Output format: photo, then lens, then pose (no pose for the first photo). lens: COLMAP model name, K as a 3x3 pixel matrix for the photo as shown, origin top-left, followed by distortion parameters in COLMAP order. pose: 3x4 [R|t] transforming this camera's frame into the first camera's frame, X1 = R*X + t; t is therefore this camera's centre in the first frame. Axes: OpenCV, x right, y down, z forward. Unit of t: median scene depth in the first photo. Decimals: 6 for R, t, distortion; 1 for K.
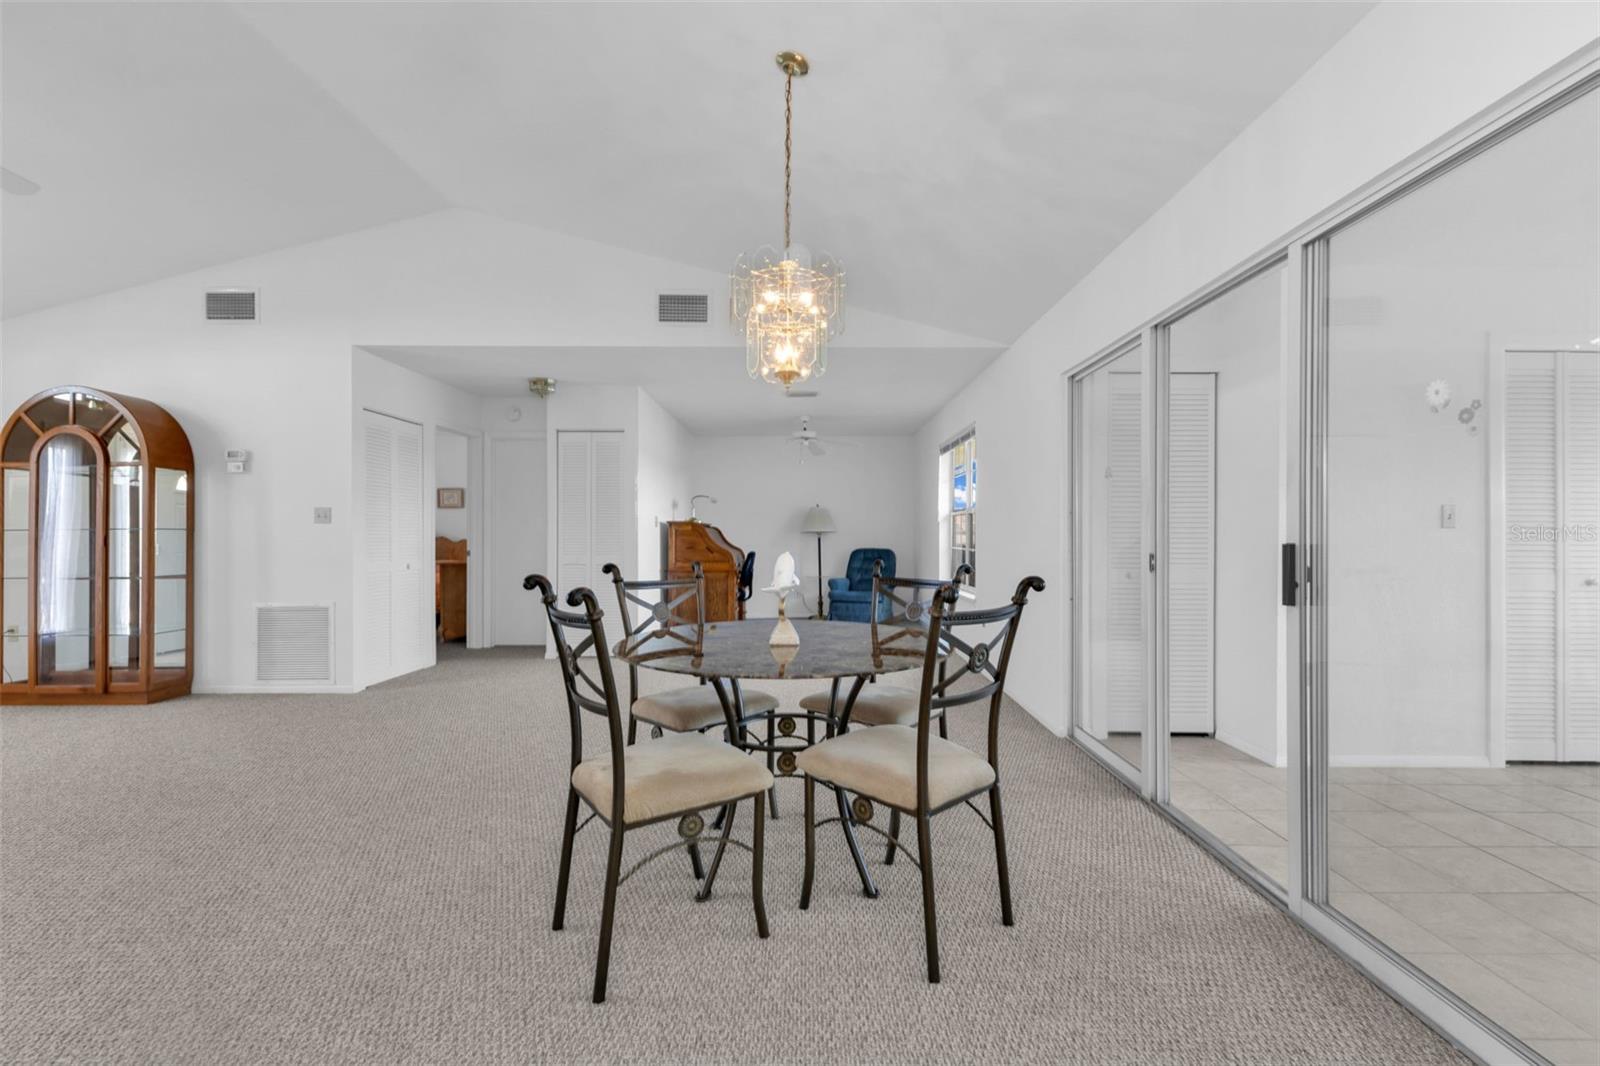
lens RADIAL K [[686.8, 0, 802.9], [0, 686.8, 528.8], [0, 0, 1]] dist [0.004911, 0.000397]
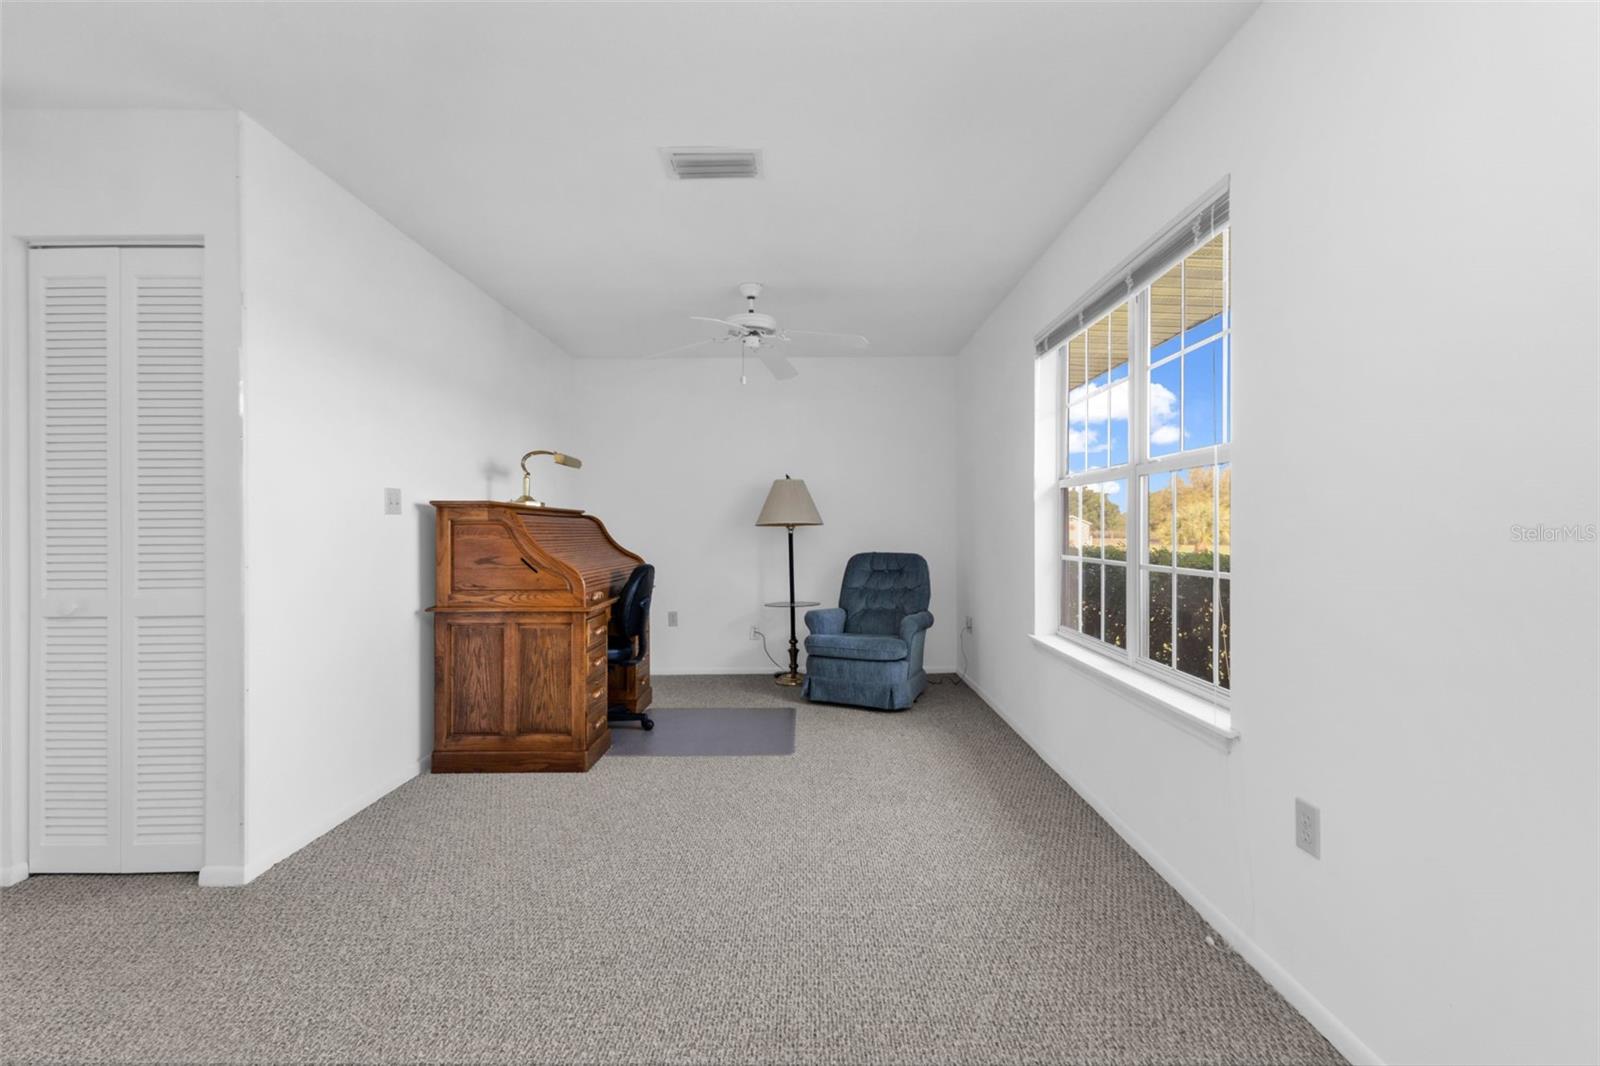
lens RADIAL K [[686.8, 0, 802.9], [0, 686.8, 528.8], [0, 0, 1]] dist [0.004911, 0.000397]
pose [[0.999985, -0.005374, 0.000505, 0.050840], [0.005369, 0.999939, 0.009661, 0.004781], [-0.000557, -0.009659, 0.999953, 0.670512]]
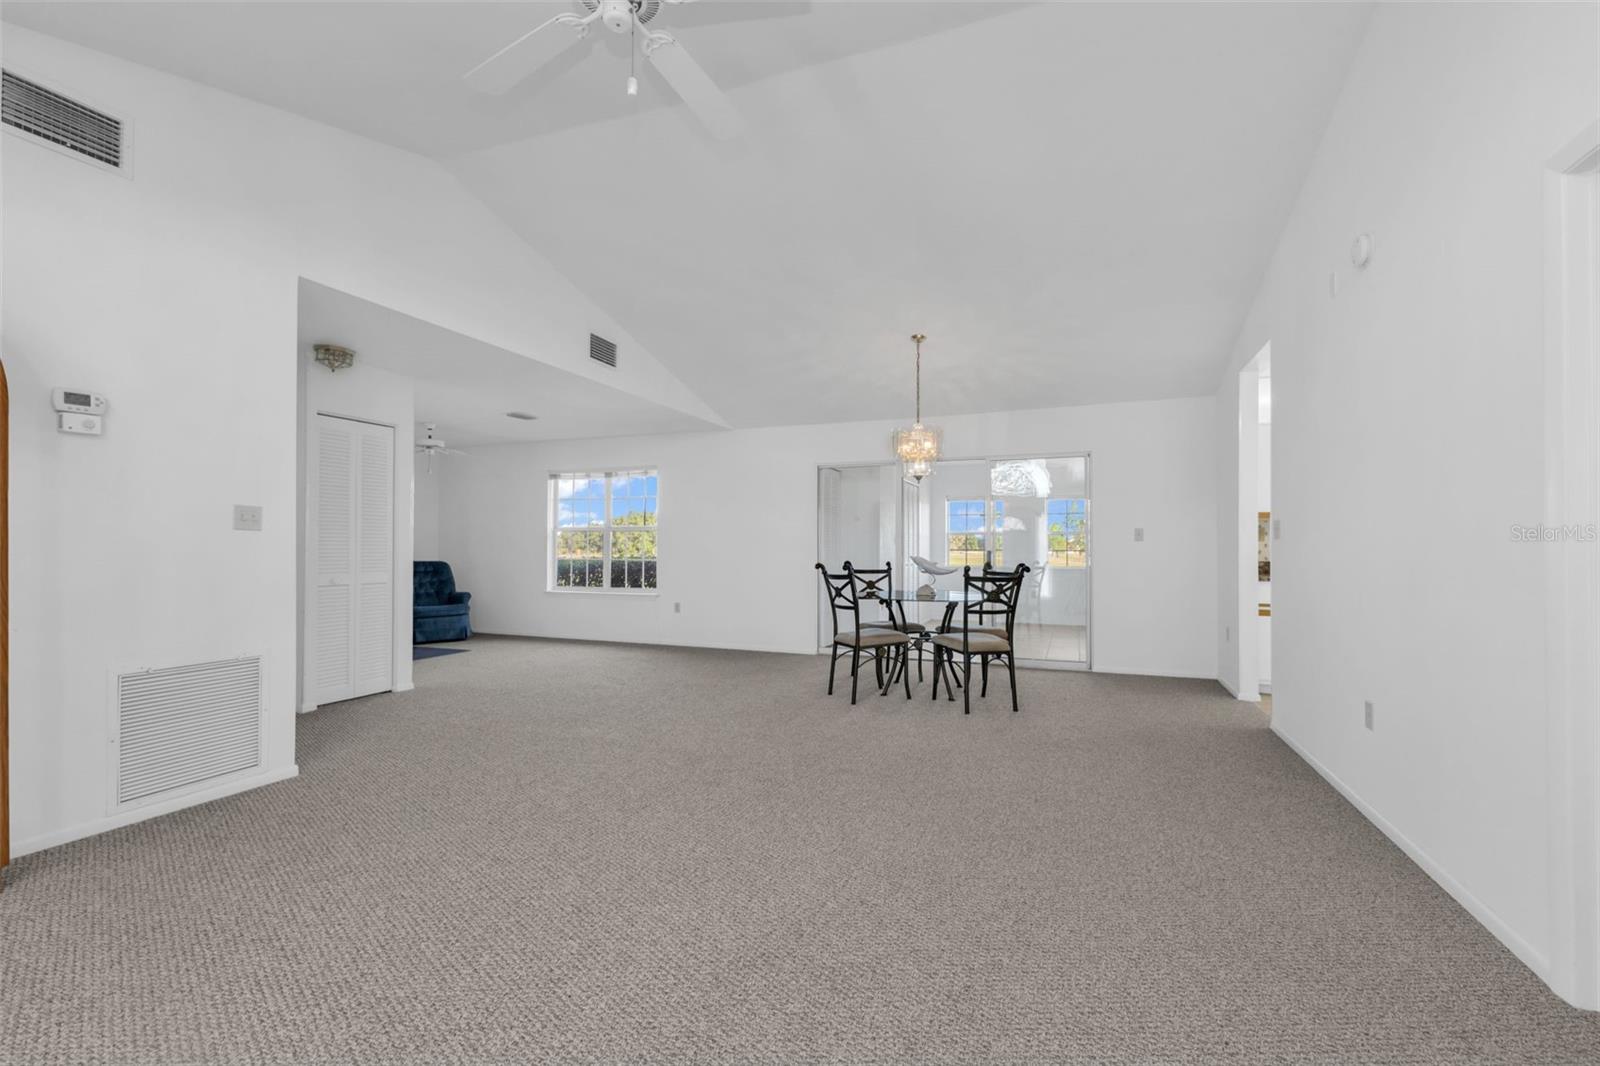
lens RADIAL K [[699.0, 0, 799.5], [0, 699.0, 545.9], [0, 0, 1]] dist [0.008046, -0.000052]
pose [[0.363313, 0.002844, 0.931663, -0.940117], [-0.009276, 0.999957, 0.000565, 0.001296], [-0.931621, -0.008847, 0.363324, 0.220644]]
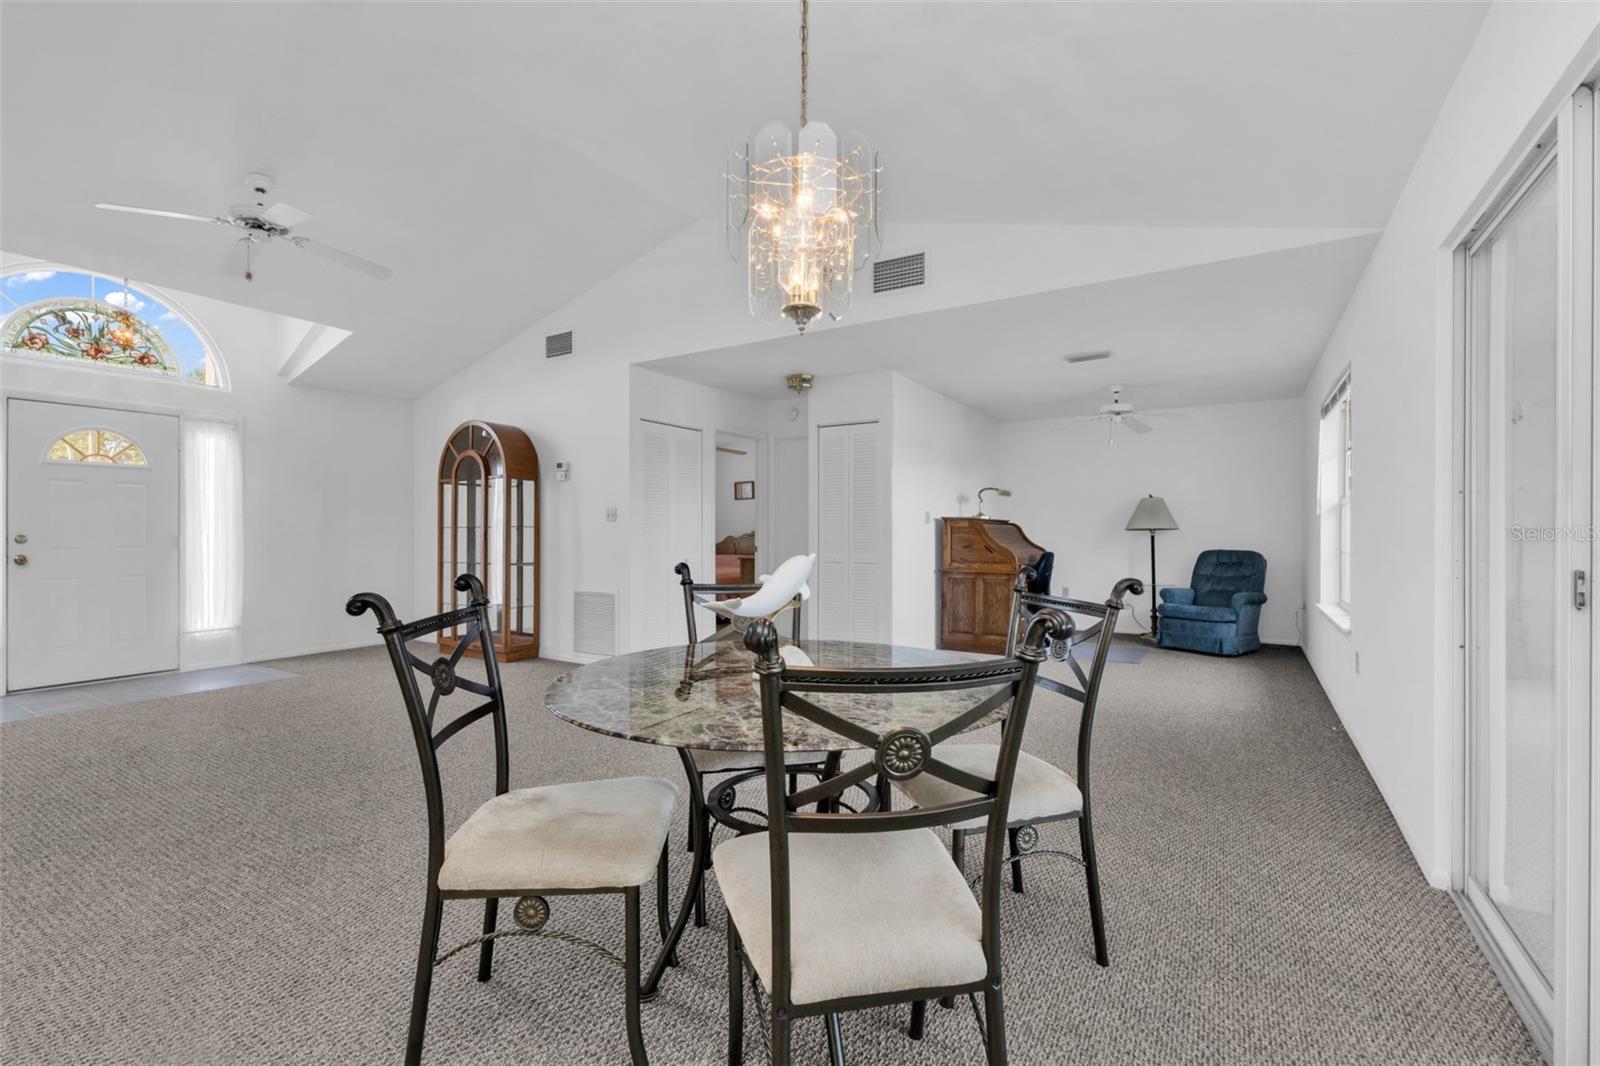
lens RADIAL K [[686.8, 0, 802.9], [0, 686.8, 528.8], [0, 0, 1]] dist [0.004911, 0.000397]
pose [[0.850492, -0.001566, -0.525986, 0.150371], [0.003015, 0.999994, 0.001898, 0.002734], [0.525980, -0.003200, 0.850491, 0.156788]]
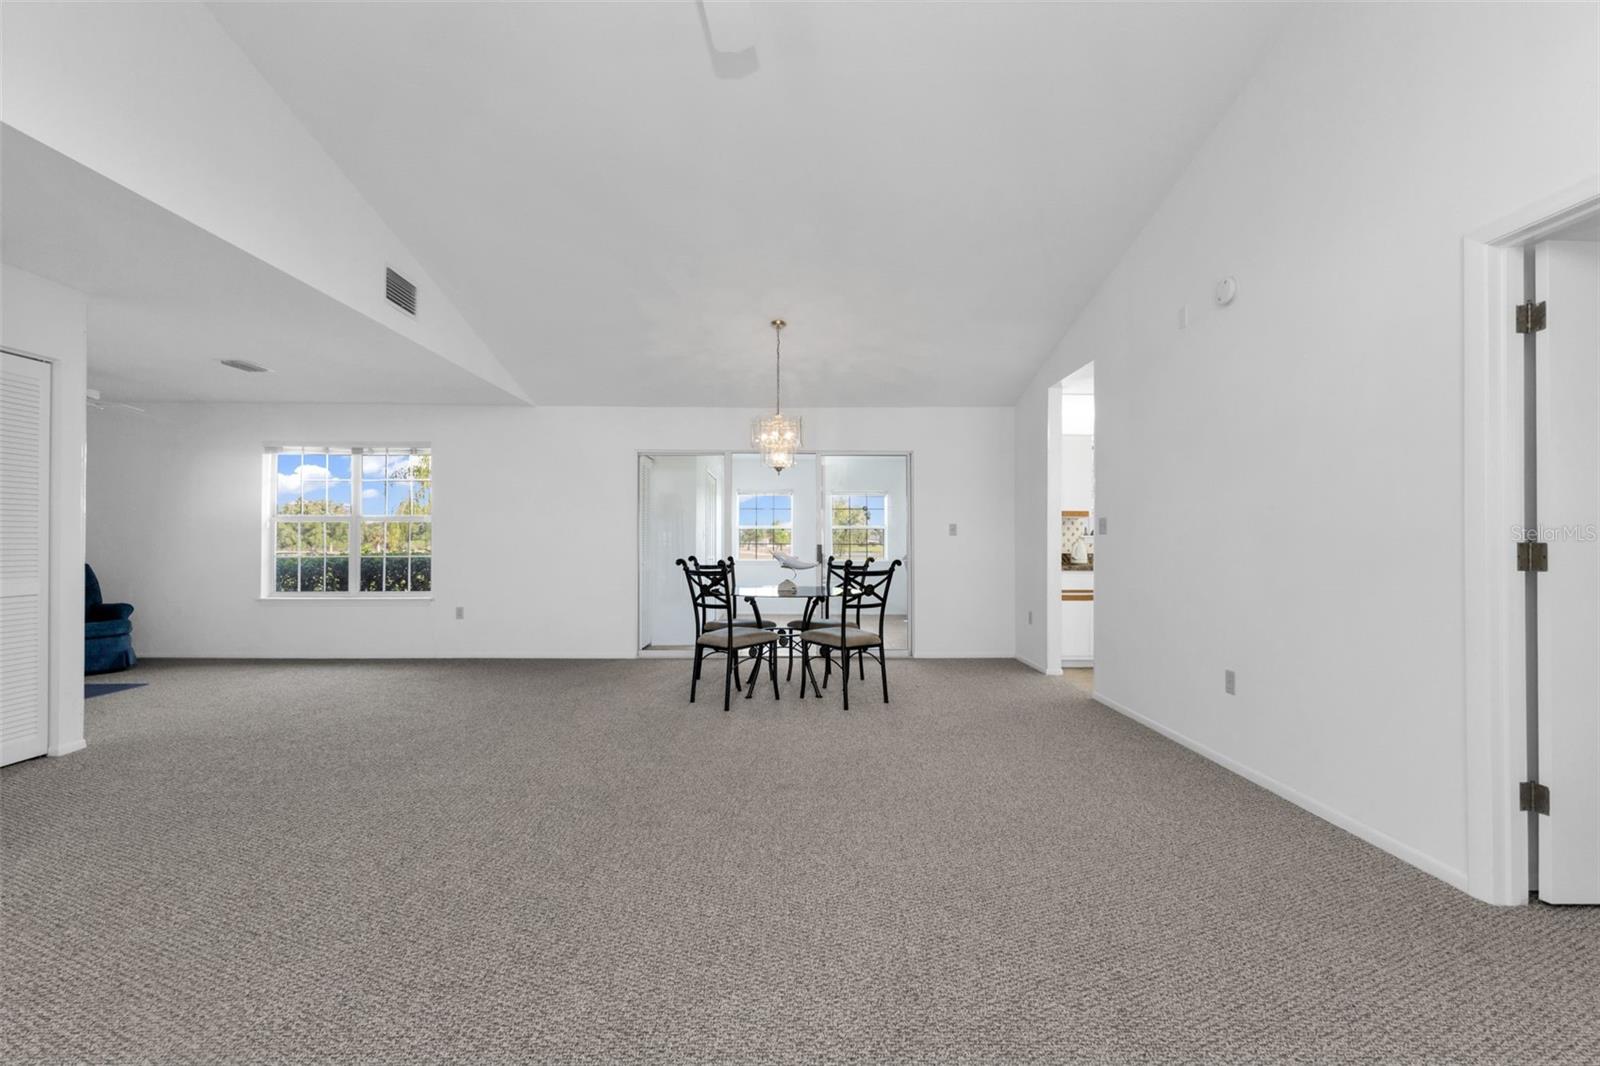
lens RADIAL K [[697.0, 0, 801.6], [0, 697.0, 540.6], [0, 0, 1]] dist [0.009712, -0.000523]
pose [[-0.020021, 0.001273, 0.999799, -0.911703], [-0.009236, 0.999956, -0.001458, 0.002531], [-0.999757, -0.009263, -0.020009, 0.401141]]
